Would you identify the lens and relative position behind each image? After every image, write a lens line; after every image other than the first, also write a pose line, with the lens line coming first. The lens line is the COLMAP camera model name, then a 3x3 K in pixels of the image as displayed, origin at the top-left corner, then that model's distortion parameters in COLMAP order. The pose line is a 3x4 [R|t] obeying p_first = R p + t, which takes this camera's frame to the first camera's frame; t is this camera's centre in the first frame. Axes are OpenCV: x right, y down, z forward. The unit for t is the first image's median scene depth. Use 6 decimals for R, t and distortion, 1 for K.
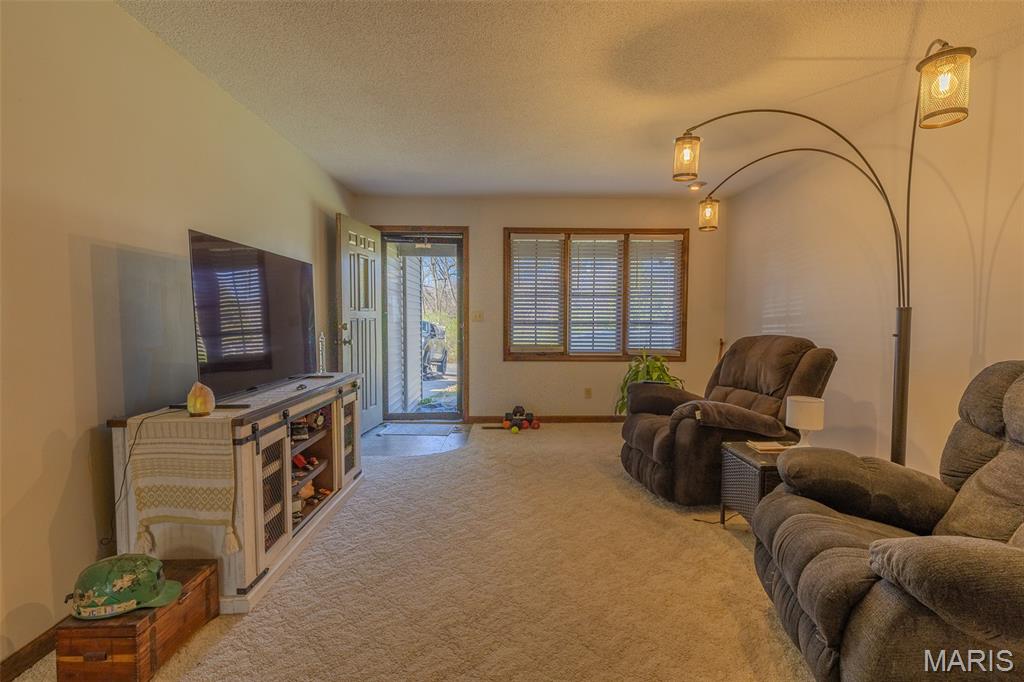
lens RADIAL K [[492.1, 0, 511.7], [0, 492.1, 343.6], [0, 0, 1]] dist [0.002813, 0.000342]
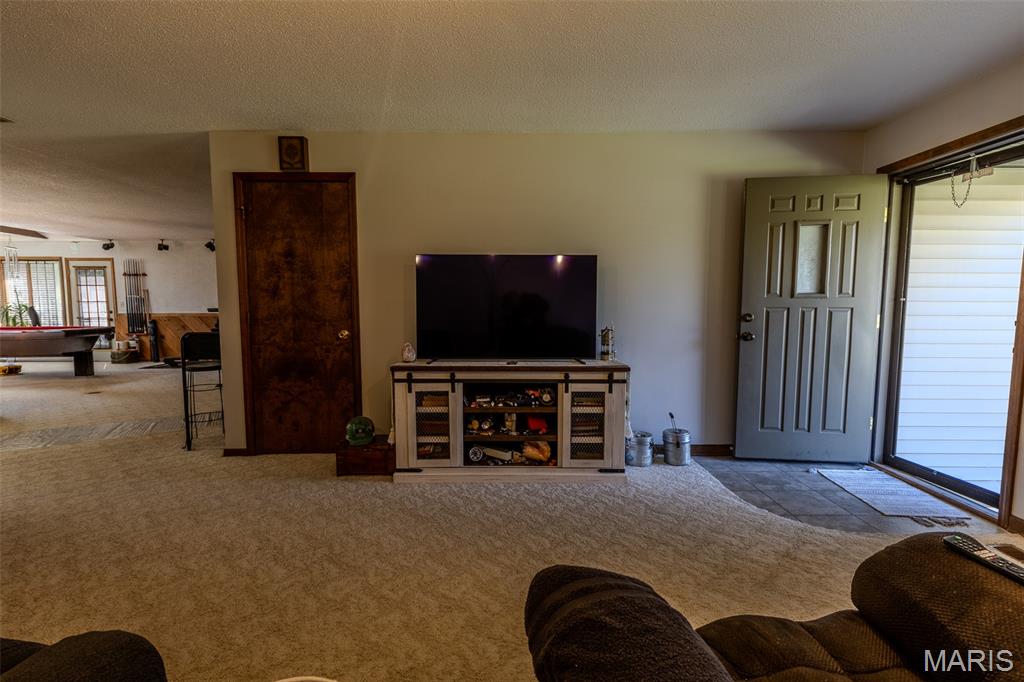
lens RADIAL K [[466.2, 0, 512.5], [0, 466.2, 340.1], [0, 0, 1]] dist [0.015901, -0.000182]
pose [[-0.016400, 0.081094, -0.996572, 0.829546], [-0.054930, 0.995127, 0.081881, -0.073330], [0.998355, 0.056085, -0.011866, 1.159266]]
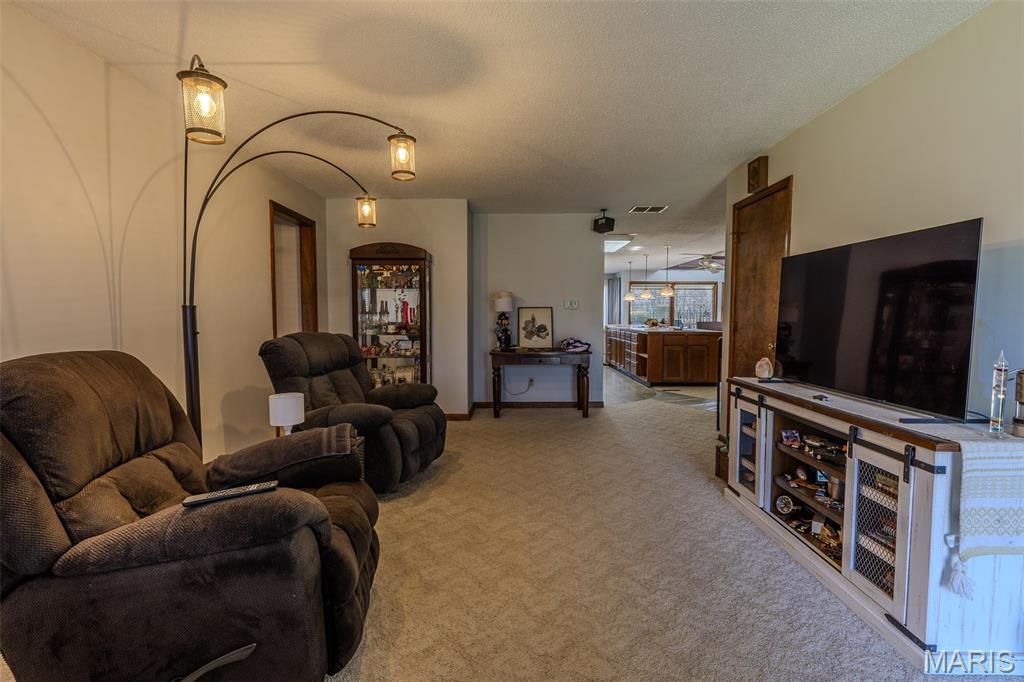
lens RADIAL K [[492.1, 0, 515.5], [0, 492.1, 338.0], [0, 0, 1]] dist [0.002813, 0.000342]
pose [[-0.999953, -0.007678, 0.005935, 0.128574], [-0.006994, 0.994148, 0.107804, -0.123672], [-0.006728, 0.107757, -0.994154, 2.128981]]
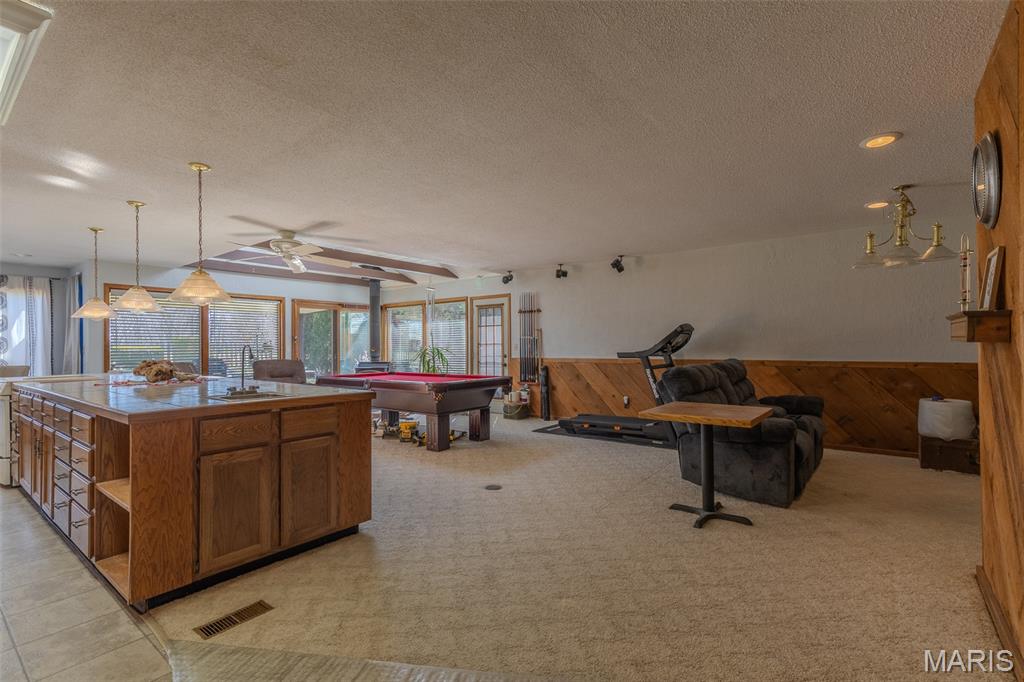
lens RADIAL K [[466.2, 0, 515.1], [0, 466.2, 343.3], [0, 0, 1]] dist [0.015901, -0.000182]
pose [[-0.622658, 0.000834, -0.782494, -0.527313], [-0.037126, 0.998842, 0.030607, 0.005298], [0.781613, 0.048109, -0.621906, -0.158114]]
